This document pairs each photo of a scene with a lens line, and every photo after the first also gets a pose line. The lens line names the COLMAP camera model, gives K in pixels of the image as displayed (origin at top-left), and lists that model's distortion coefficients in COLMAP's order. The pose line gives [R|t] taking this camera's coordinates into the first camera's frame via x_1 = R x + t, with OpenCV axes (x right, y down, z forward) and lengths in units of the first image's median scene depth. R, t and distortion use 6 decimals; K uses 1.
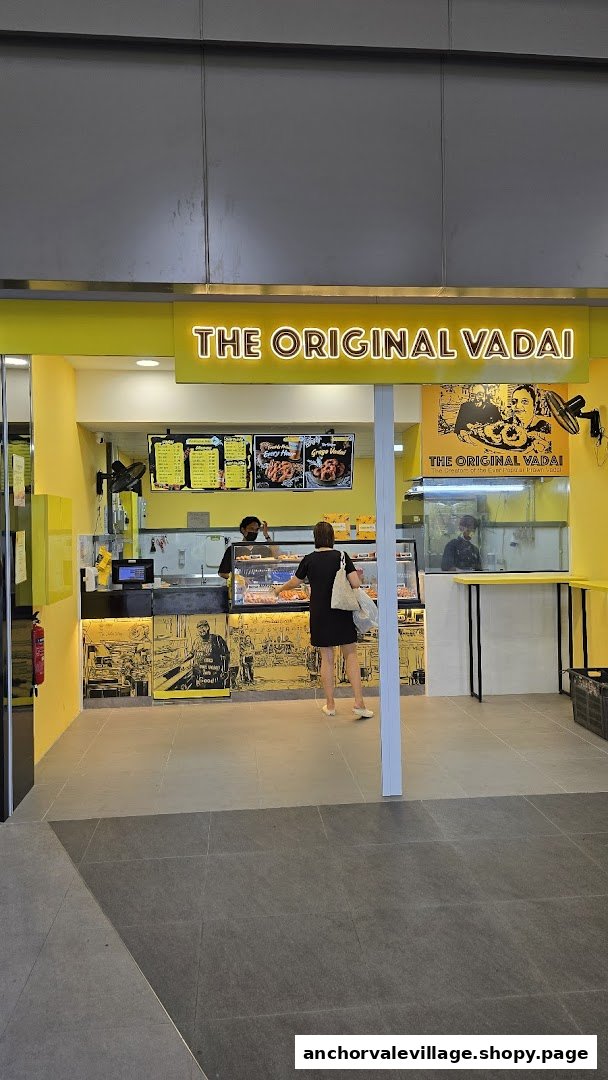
lens RADIAL K [[739.9, 0, 303.0], [0, 739.9, 506.9], [0, 0, 1]] dist [0.072824, -0.002758]
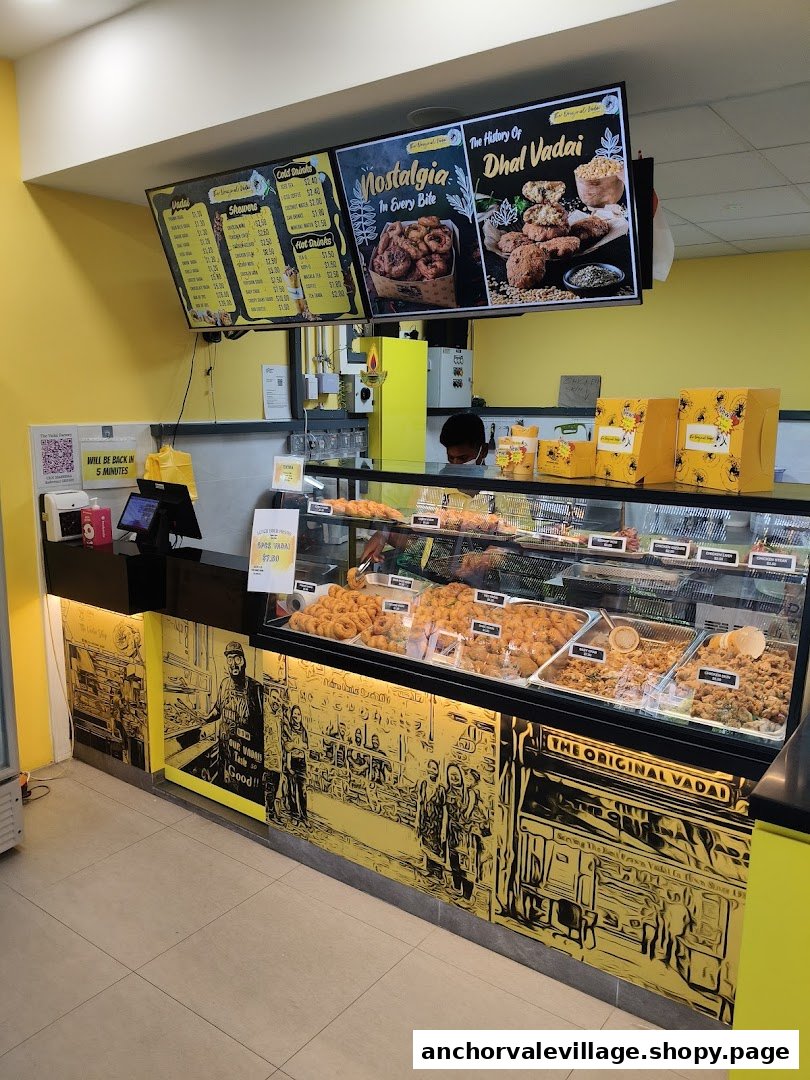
lens RADIAL K [[839.7, 0, 377.1], [0, 839.7, 544.0], [0, 0, 1]] dist [0.051963, -0.137603]
pose [[0.722914, 0.140361, -0.676530, 0.239407], [0.003410, 0.978412, 0.206637, 0.000059], [0.690929, -0.151688, 0.706829, 0.726821]]
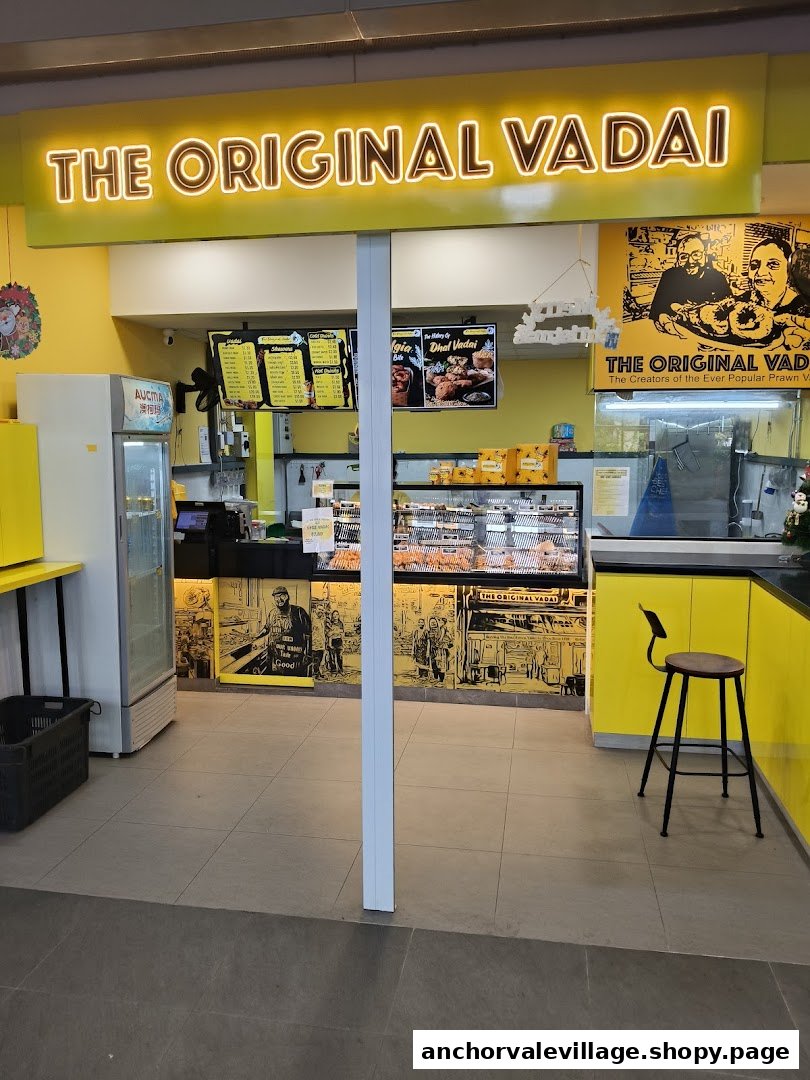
lens RADIAL K [[839.7, 0, 399.4], [0, 839.7, 542.6], [0, 0, 1]] dist [0.051963, -0.137603]
pose [[0.962669, 0.046635, -0.266633, 0.203609], [-0.005493, 0.988210, 0.153009, -0.020481], [0.270625, -0.145832, 0.951575, 0.235702]]
